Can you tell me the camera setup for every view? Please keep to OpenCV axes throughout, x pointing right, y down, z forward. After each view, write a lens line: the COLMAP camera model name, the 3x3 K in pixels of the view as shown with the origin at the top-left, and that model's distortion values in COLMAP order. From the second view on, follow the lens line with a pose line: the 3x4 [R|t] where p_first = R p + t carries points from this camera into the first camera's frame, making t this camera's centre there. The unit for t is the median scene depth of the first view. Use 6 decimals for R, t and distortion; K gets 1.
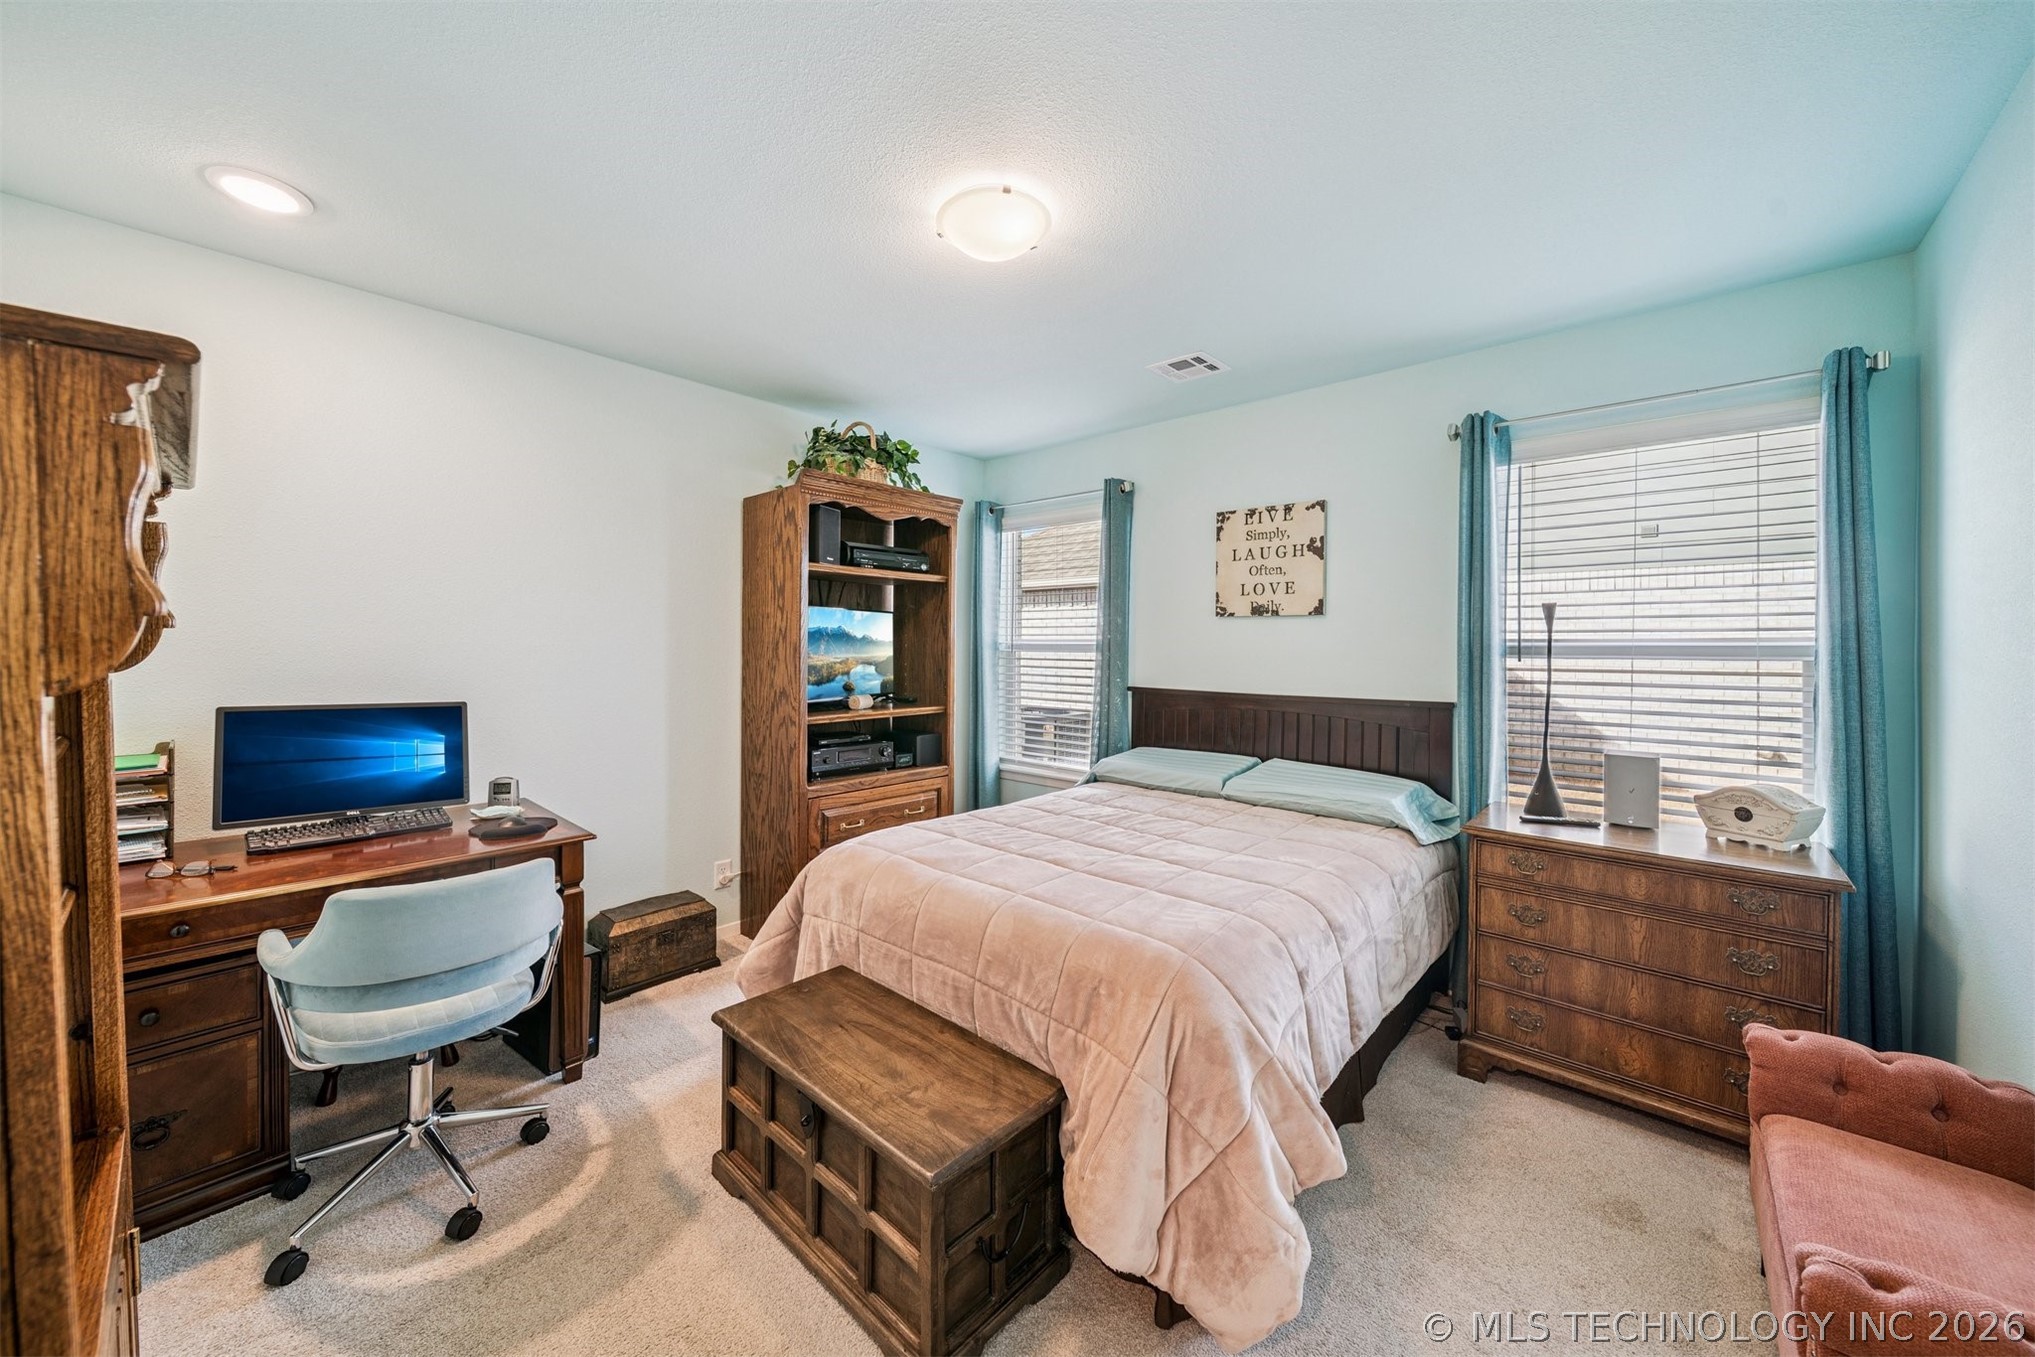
lens RADIAL K [[721.6, 0, 1000.5], [0, 721.6, 653.6], [0, 0, 1]] dist [-0.001861, -0.000110]
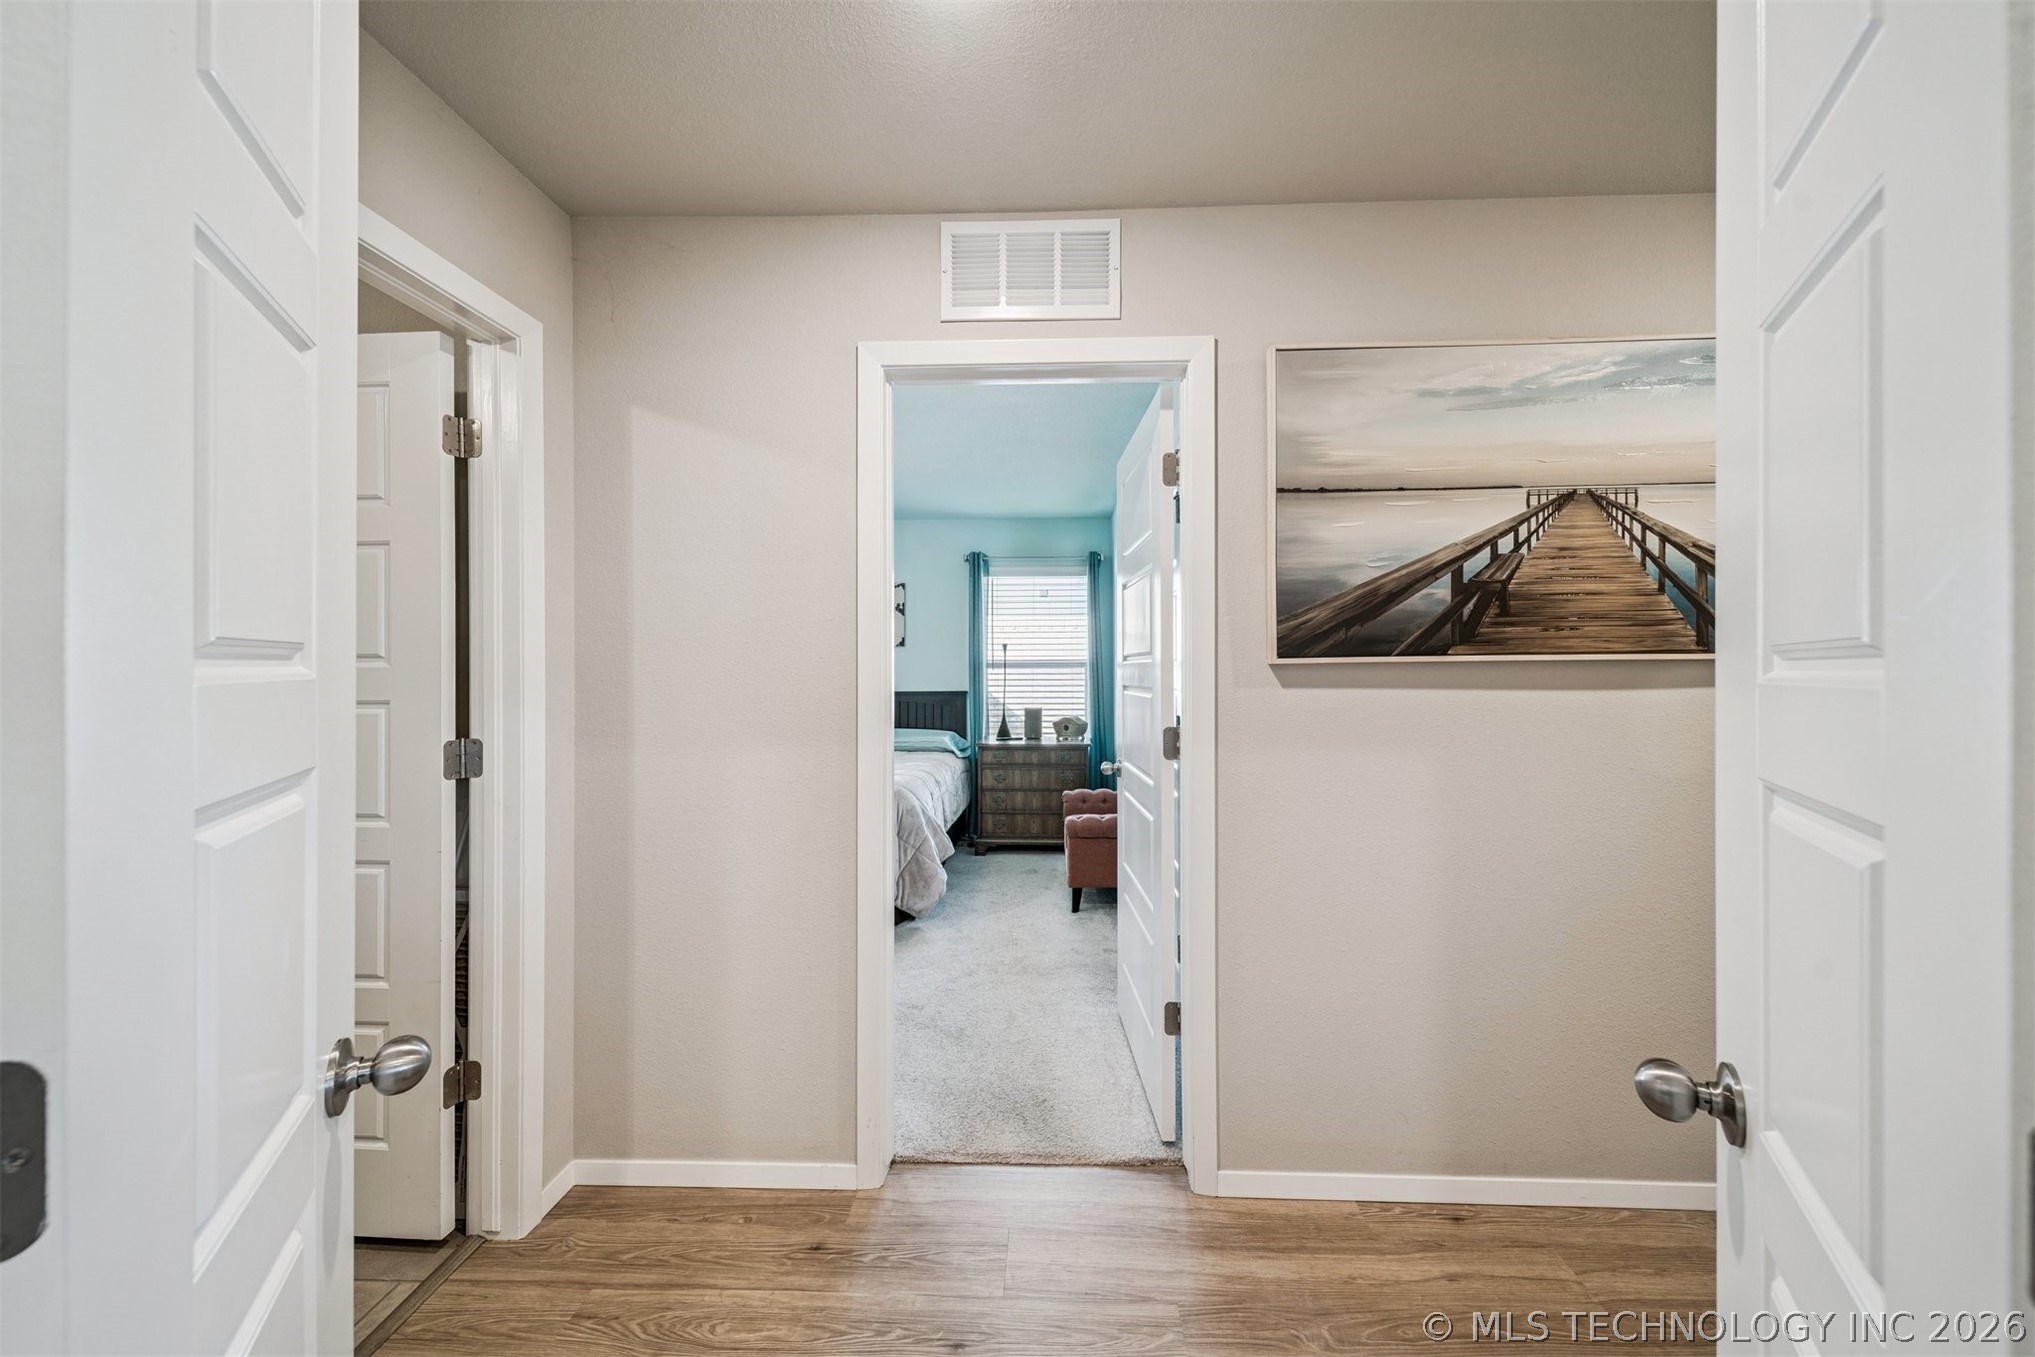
lens RADIAL K [[721.6, 0, 1020.8], [0, 721.6, 672.5], [0, 0, 1]] dist [-0.001861, -0.000110]
pose [[0.767997, -0.009654, 0.640381, -0.694485], [0.012022, 0.999928, 0.000655, 0.021772], [-0.640341, 0.007195, 0.768057, -0.821884]]
